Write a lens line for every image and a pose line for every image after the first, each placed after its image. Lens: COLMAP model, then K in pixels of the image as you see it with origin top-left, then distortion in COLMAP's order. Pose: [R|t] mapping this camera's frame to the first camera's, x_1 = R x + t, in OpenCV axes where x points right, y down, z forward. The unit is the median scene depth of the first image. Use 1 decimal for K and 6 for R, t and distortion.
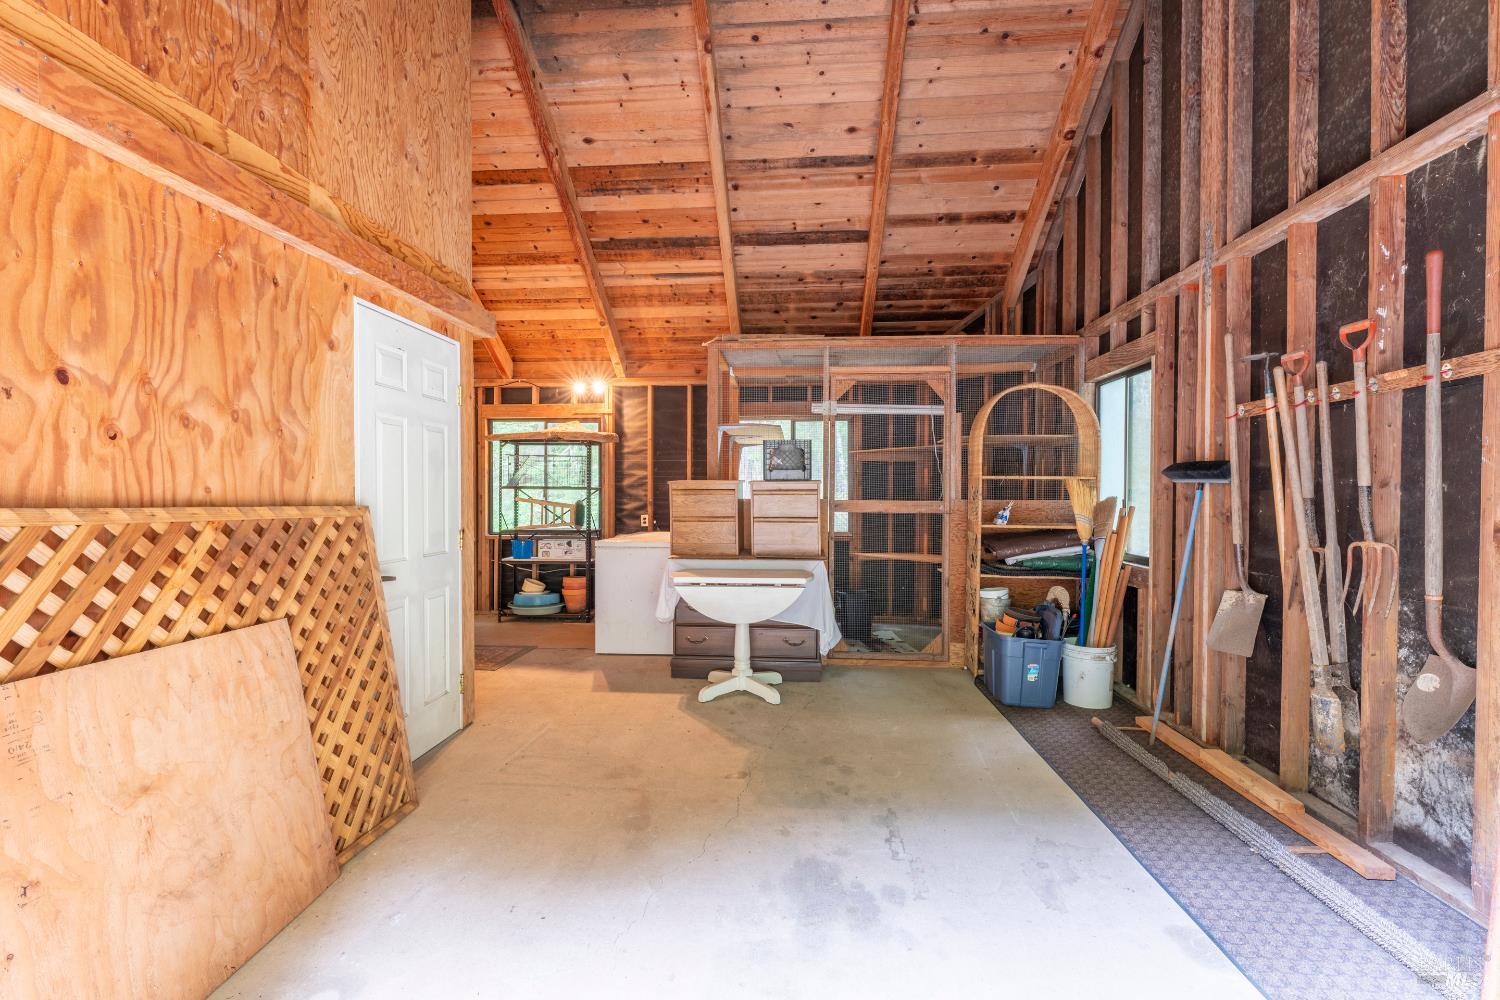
lens RADIAL K [[674.3, 0, 750.2], [0, 674.3, 494.3], [0, 0, 1]] dist [-0.004003, -0.000079]
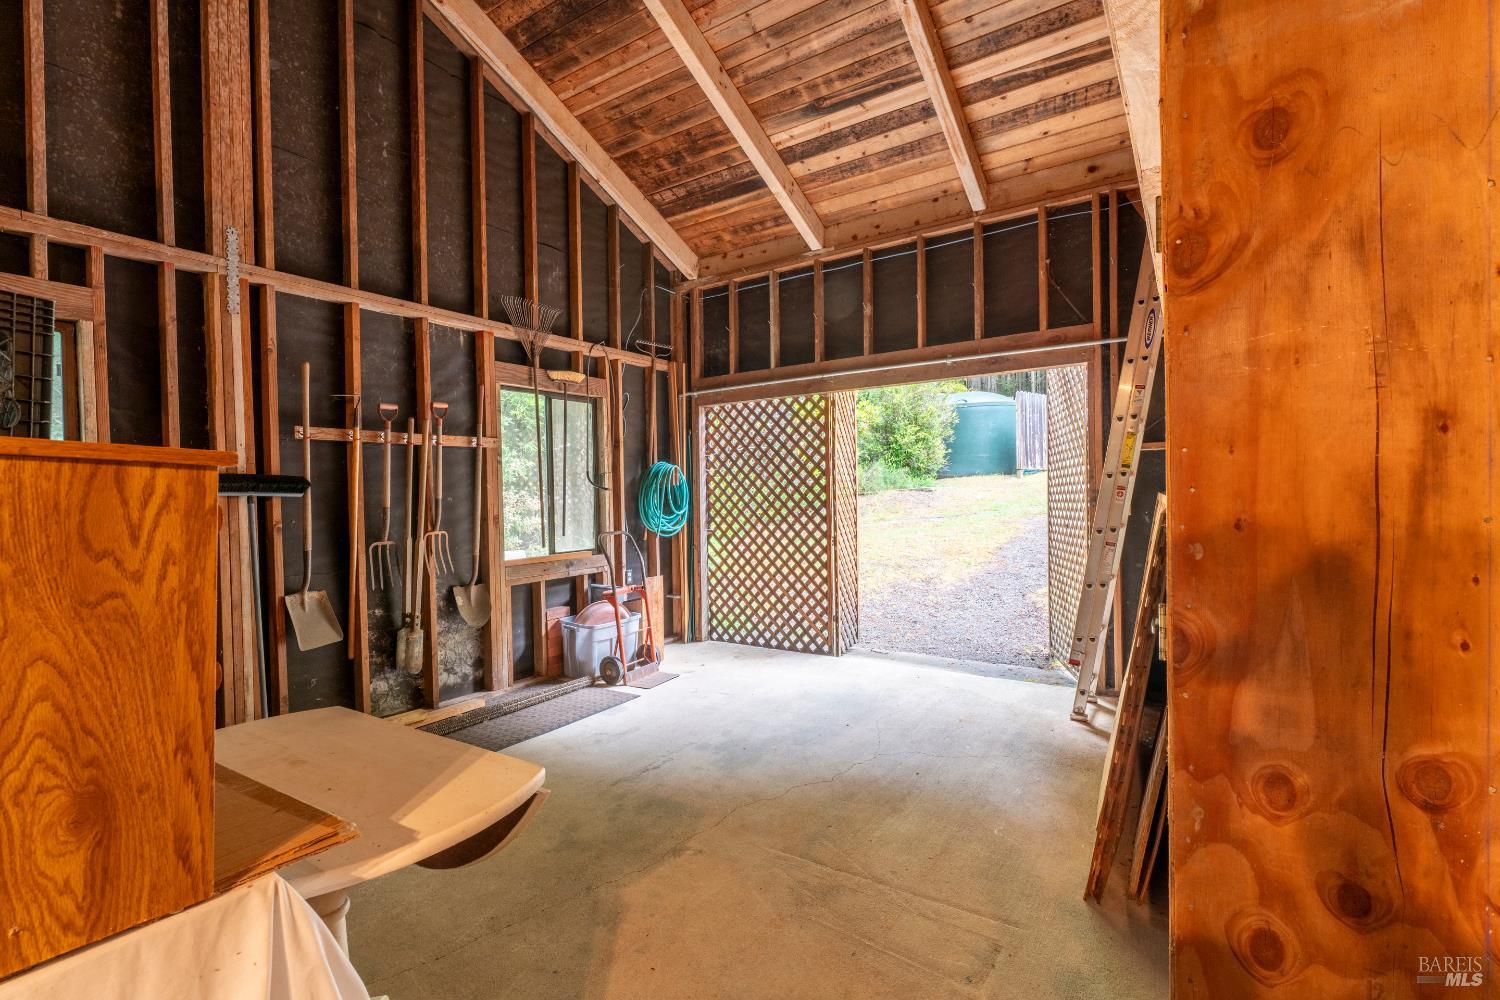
lens RADIAL K [[674.3, 0, 753.2], [0, 674.3, 503.0], [0, 0, 1]] dist [-0.004003, -0.000079]
pose [[-0.871708, 0.001493, 0.490024, -0.515136], [0.014128, 0.999656, 0.022085, -0.021261], [-0.489822, 0.026175, -0.871429, 1.748802]]
